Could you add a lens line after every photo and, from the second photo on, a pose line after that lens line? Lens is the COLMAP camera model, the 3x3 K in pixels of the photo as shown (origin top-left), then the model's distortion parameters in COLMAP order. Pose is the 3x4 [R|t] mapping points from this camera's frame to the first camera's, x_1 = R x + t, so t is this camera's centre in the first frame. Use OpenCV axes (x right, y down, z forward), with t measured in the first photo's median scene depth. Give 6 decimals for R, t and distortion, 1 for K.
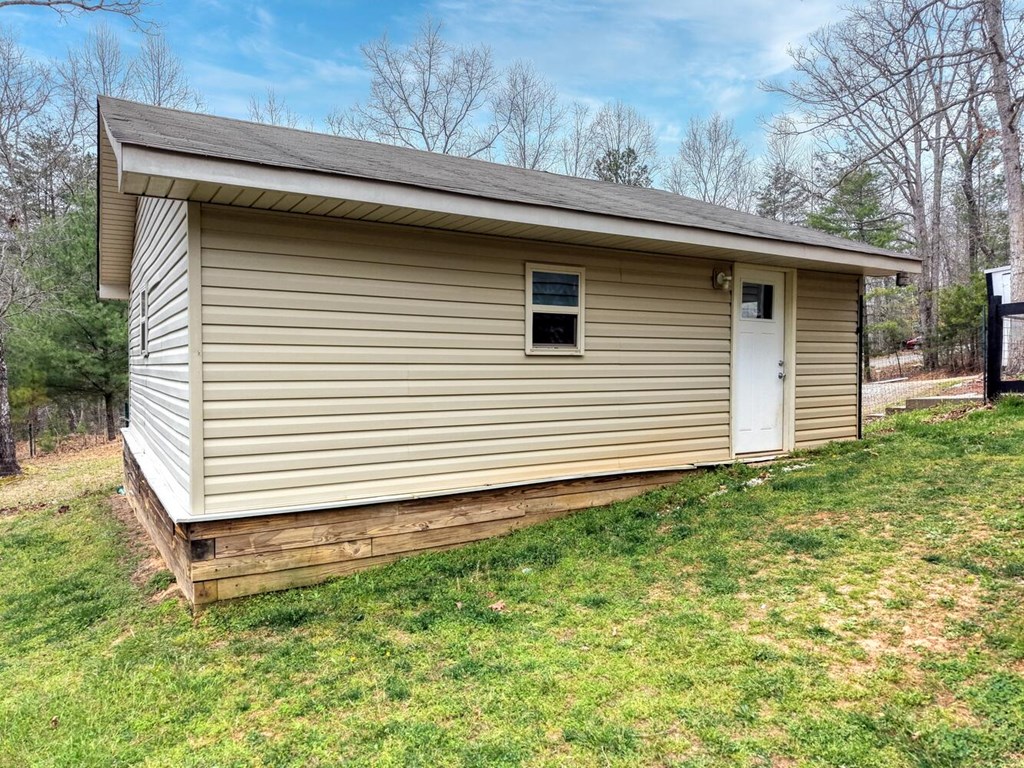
lens RADIAL K [[672.1, 0, 510.3], [0, 672.1, 417.5], [0, 0, 1]] dist [-0.032175, -0.002199]
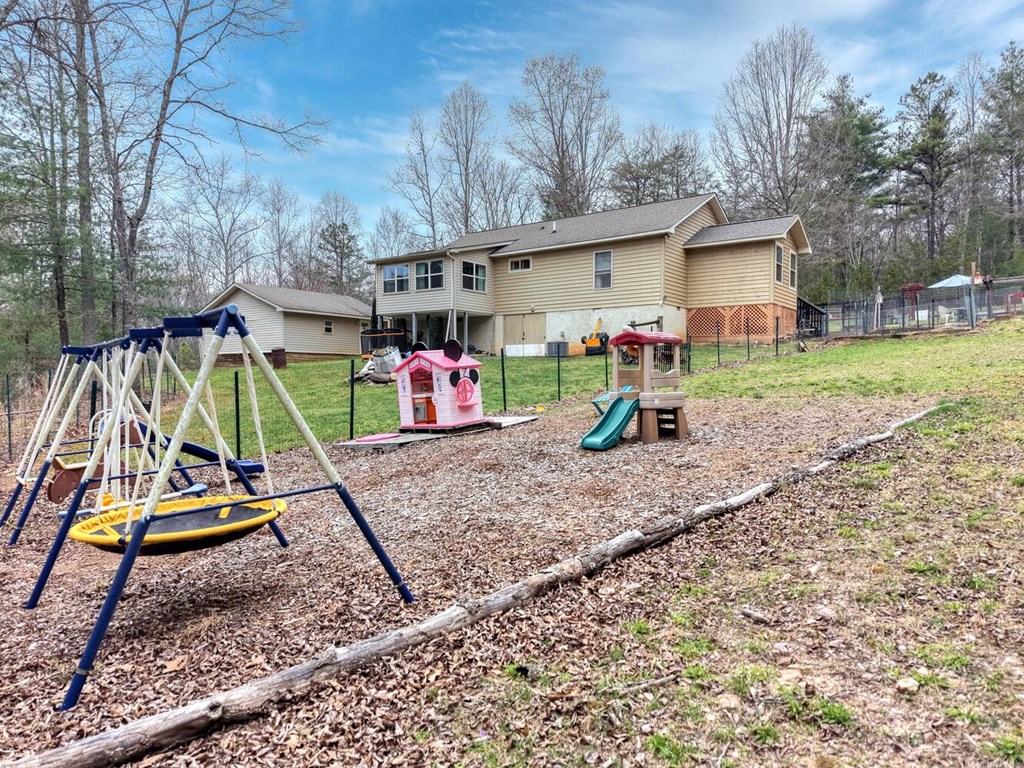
lens RADIAL K [[672.1, 0, 510.3], [0, 672.1, 417.5], [0, 0, 1]] dist [-0.032175, -0.002199]
pose [[0.917368, -0.028360, 0.397028, -1.034157], [0.032610, 0.999460, -0.003957, 0.880360], [-0.396701, 0.016577, 0.917798, -6.182419]]
